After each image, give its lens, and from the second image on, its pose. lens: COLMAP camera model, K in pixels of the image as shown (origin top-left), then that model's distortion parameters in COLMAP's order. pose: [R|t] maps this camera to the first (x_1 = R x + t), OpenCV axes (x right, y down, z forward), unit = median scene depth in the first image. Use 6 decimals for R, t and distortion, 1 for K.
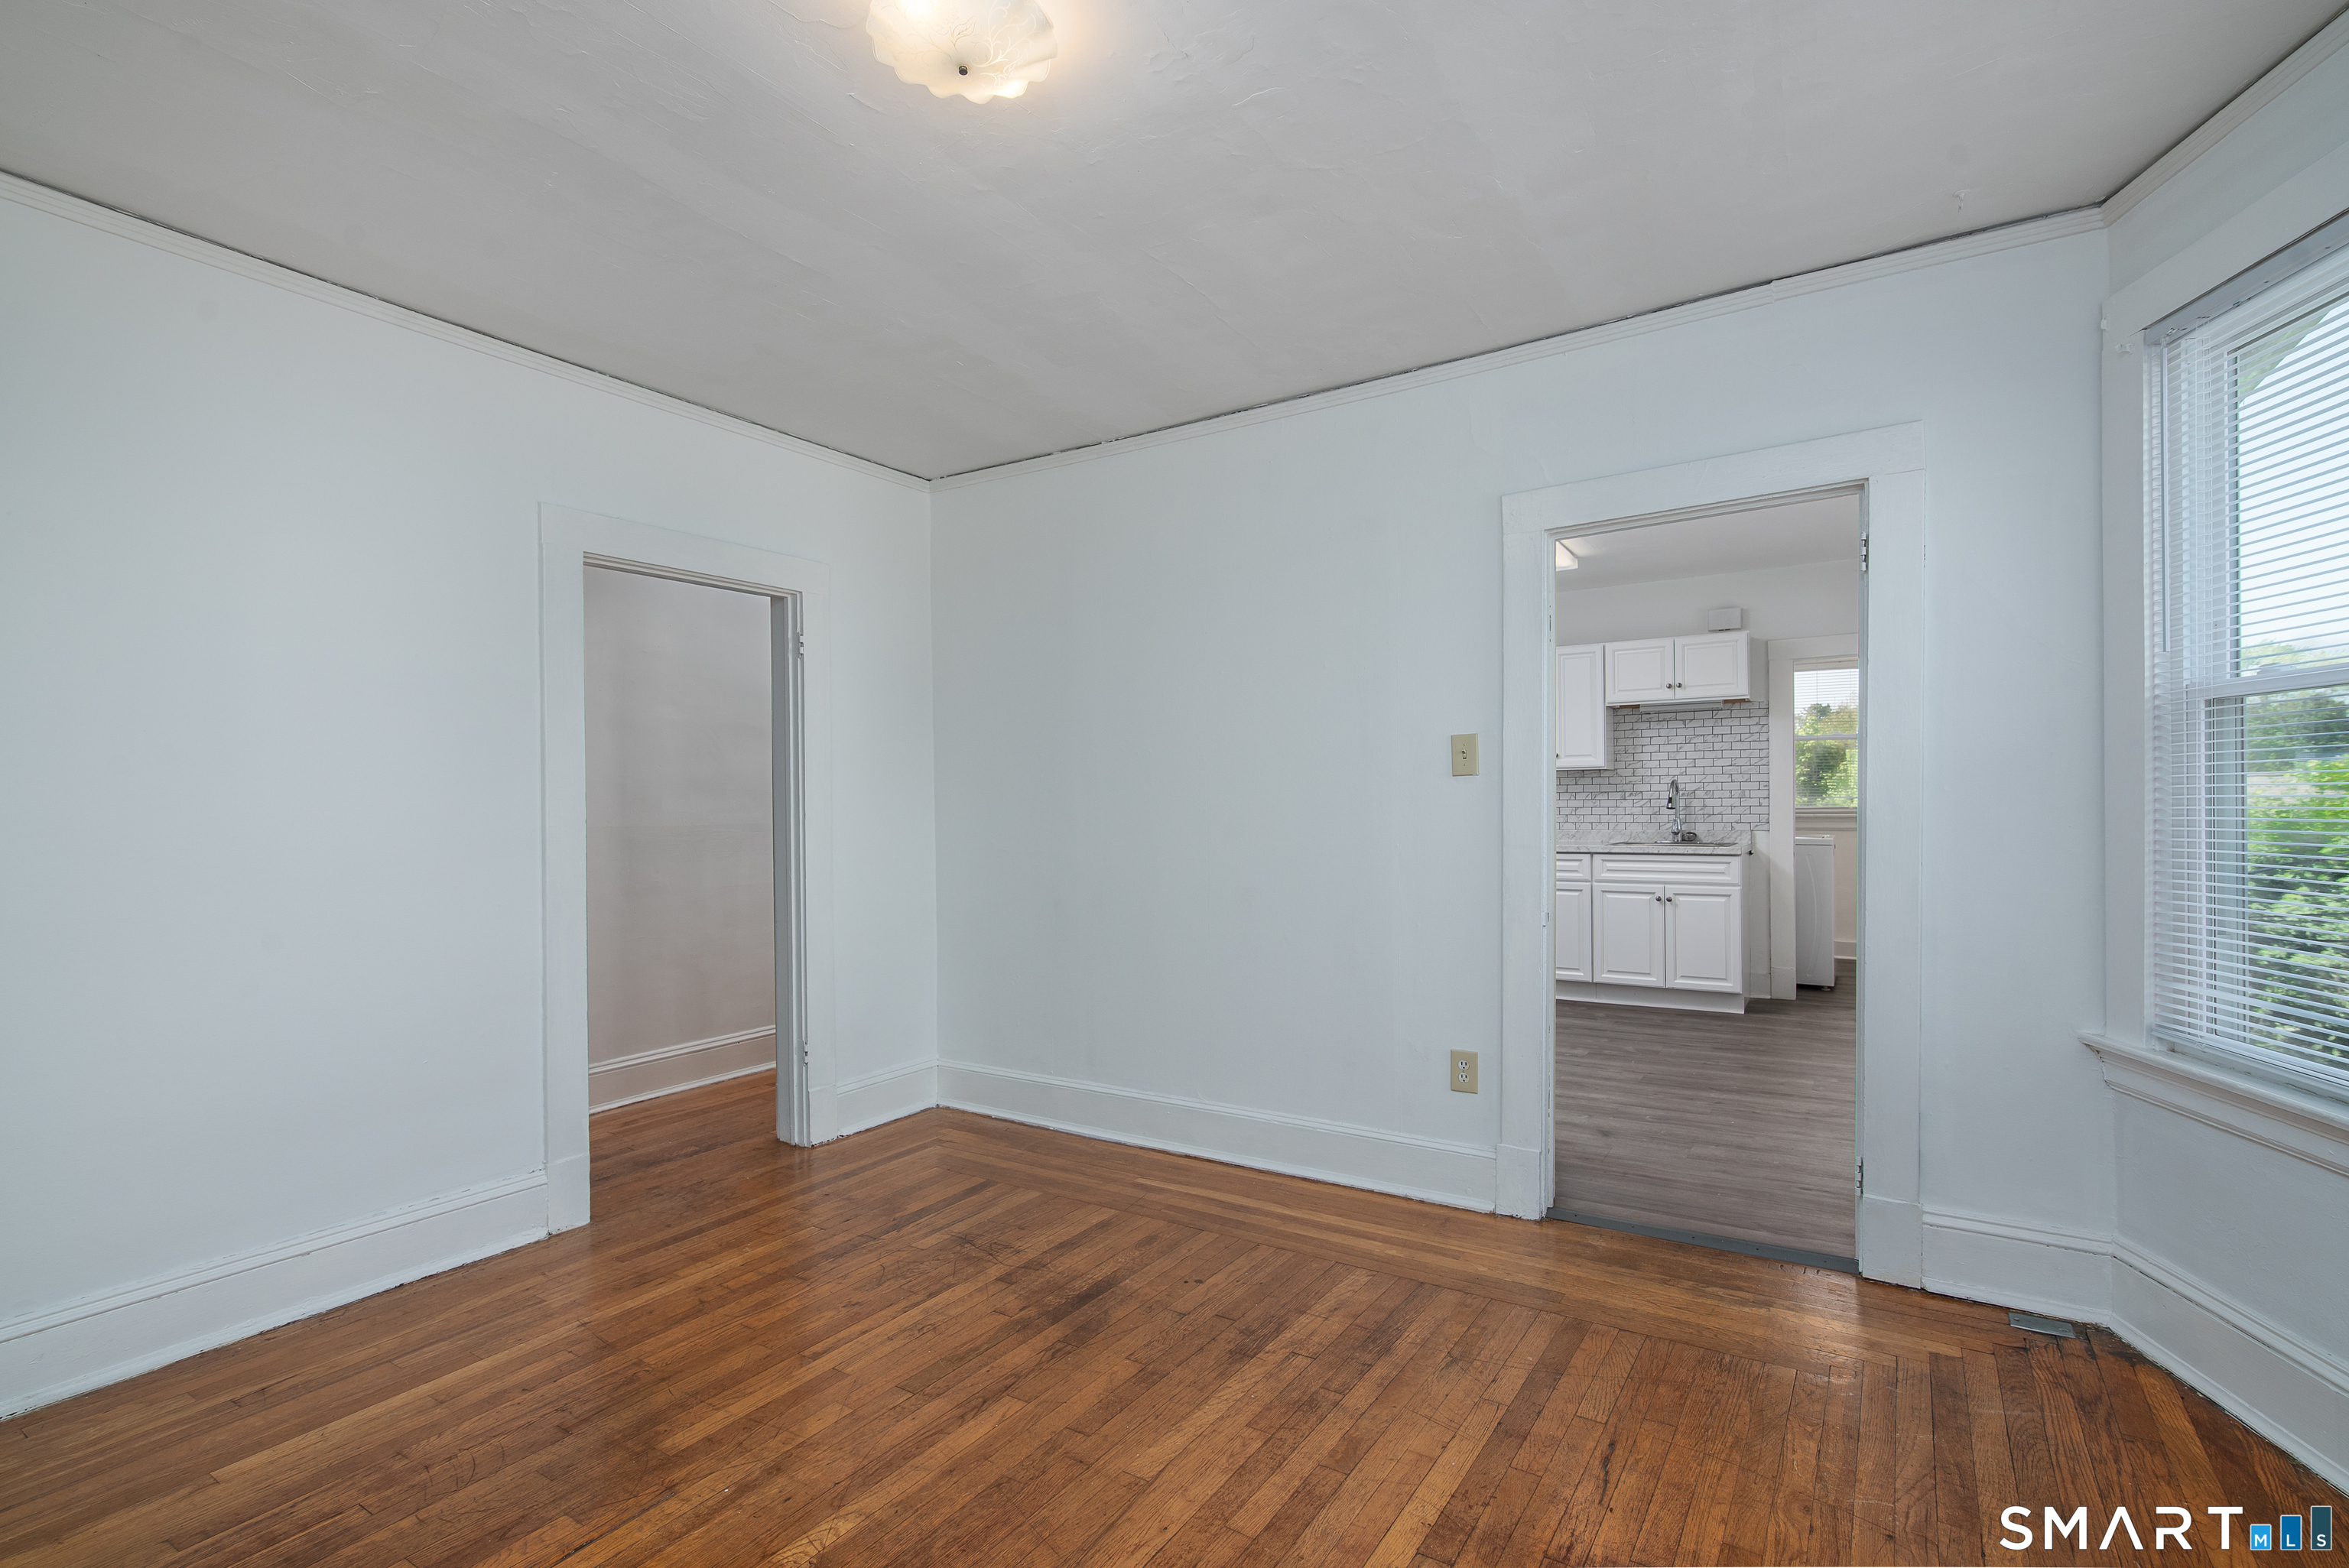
lens RADIAL K [[1077.6, 0, 1118.5], [0, 1077.6, 797.9], [0, 0, 1]] dist [-0.002048, 0.000731]
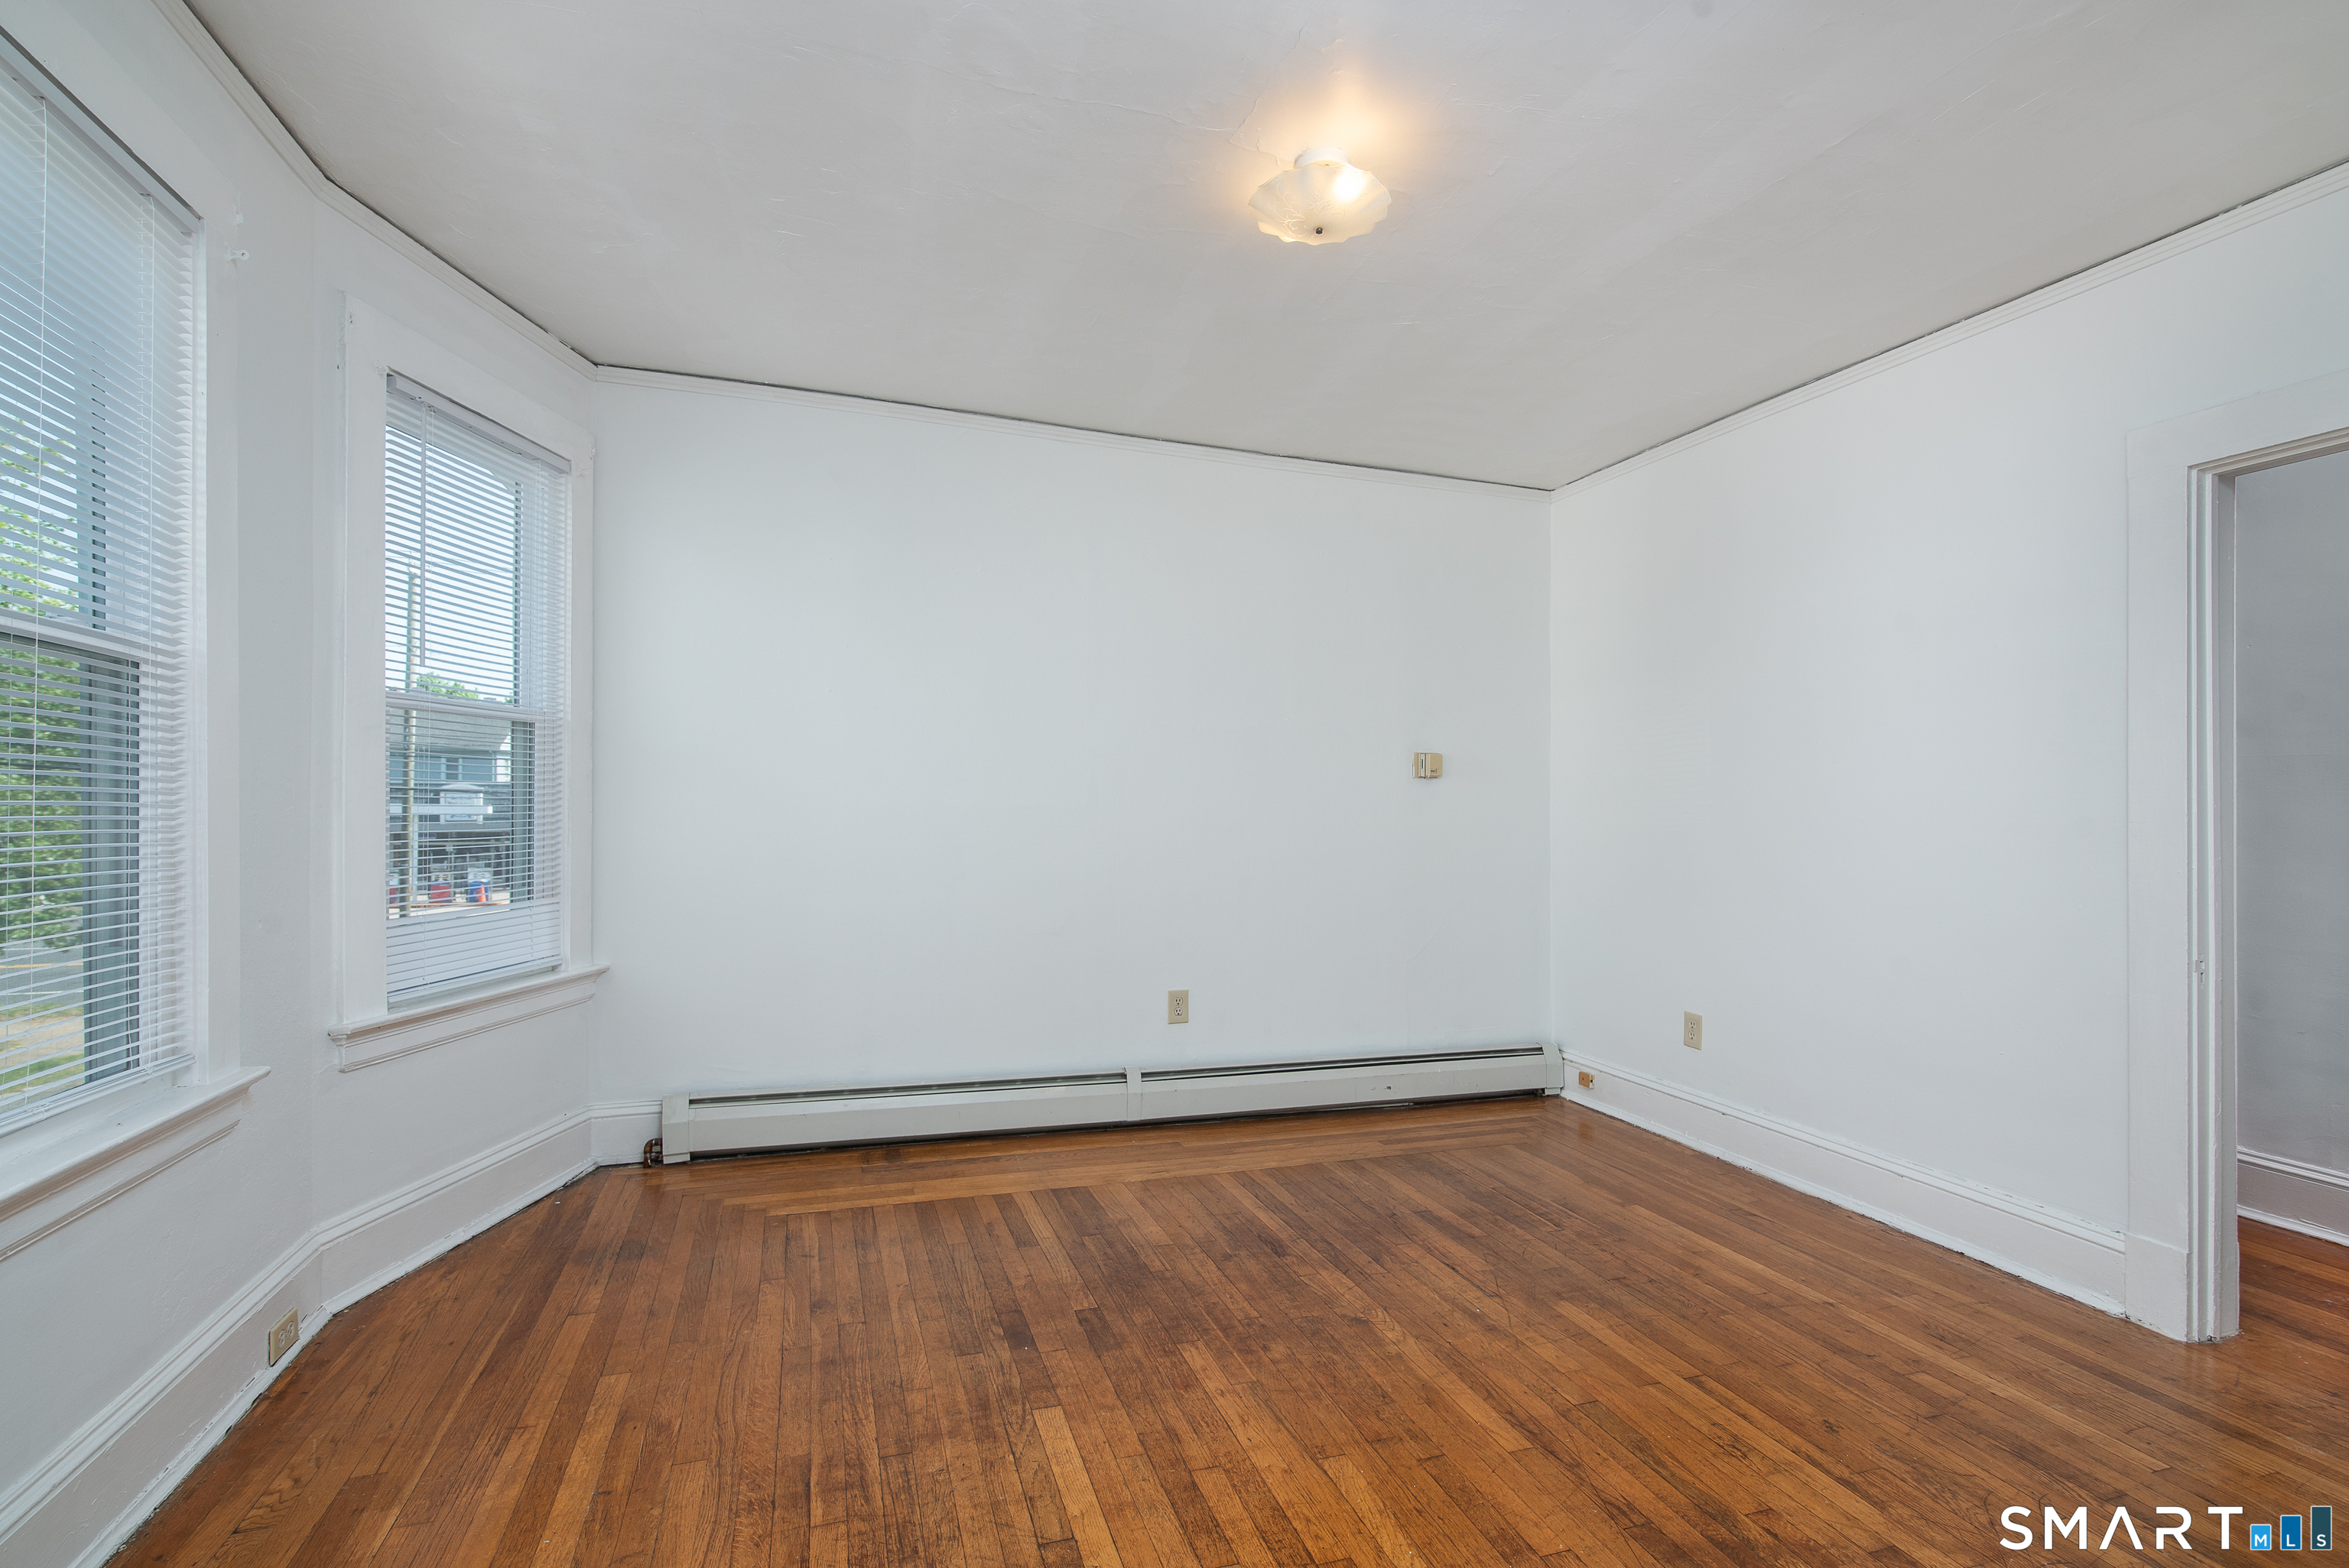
lens RADIAL K [[1115.6, 0, 1172.7], [0, 1115.6, 804.3], [0, 0, 1]] dist [-0.002248, -0.000036]
pose [[-0.602472, 0.006695, -0.798112, 0.292733], [-0.000830, 0.999959, 0.009015, 0.006308], [0.798140, 0.006093, -0.602441, 0.477165]]
